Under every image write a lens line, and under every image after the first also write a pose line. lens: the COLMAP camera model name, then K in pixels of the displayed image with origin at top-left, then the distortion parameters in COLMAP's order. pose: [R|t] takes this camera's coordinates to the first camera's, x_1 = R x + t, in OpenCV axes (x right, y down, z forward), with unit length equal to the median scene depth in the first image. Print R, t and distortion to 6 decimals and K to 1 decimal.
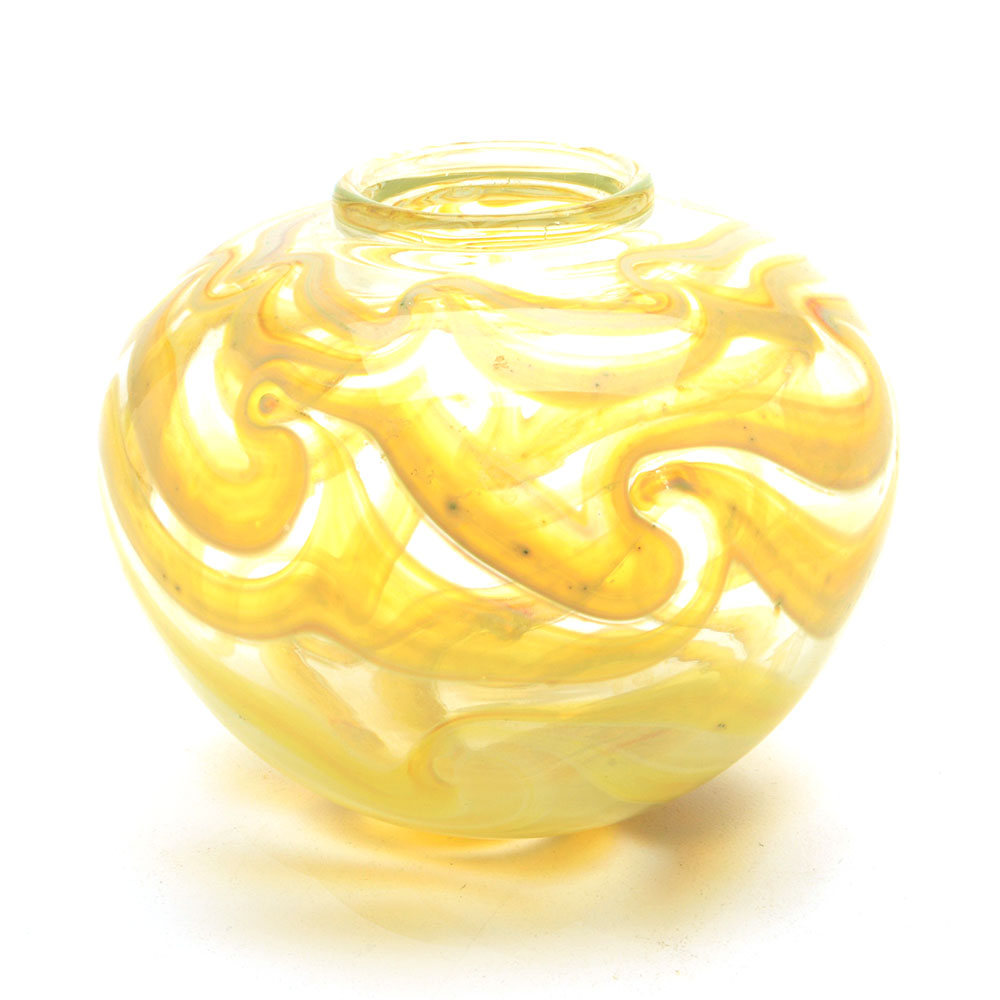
lens RADIAL K [[2683.9, 0, 496.7], [0, 2683.9, 502.1], [0, 0, 1]] dist [0.220131, 0.000000]
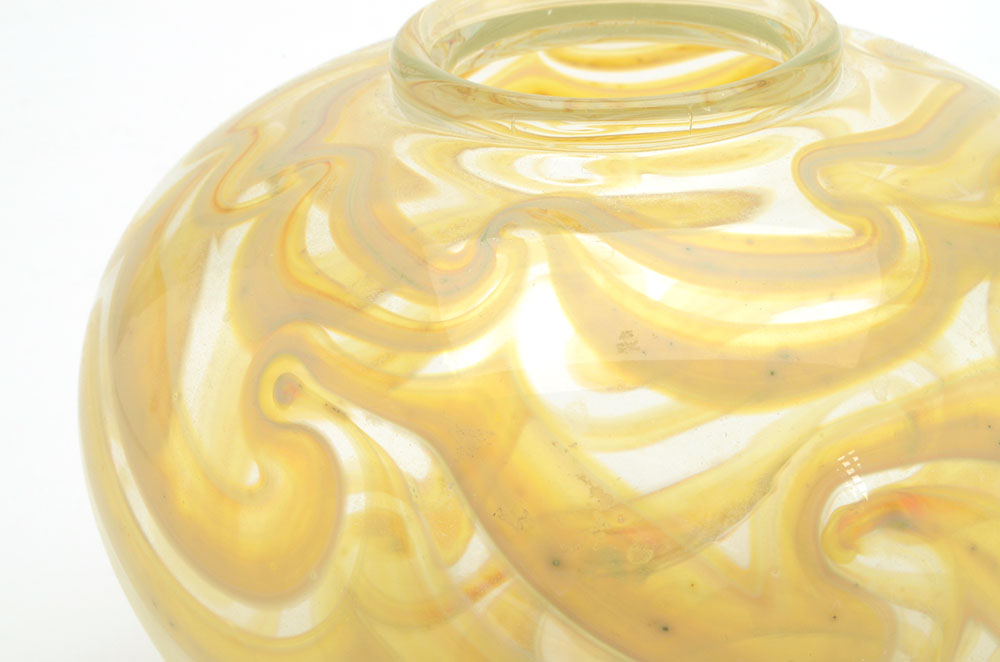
lens RADIAL K [[2409.2, 0, 500.6], [0, 2409.2, 333.1], [0, 0, 1]] dist [0.036011, 0.000000]
pose [[0.998924, -0.000018, -0.046376, -0.002186], [0.003218, 0.997617, 0.068923, -0.092718], [0.046264, -0.068998, 0.996543, 0.390316]]
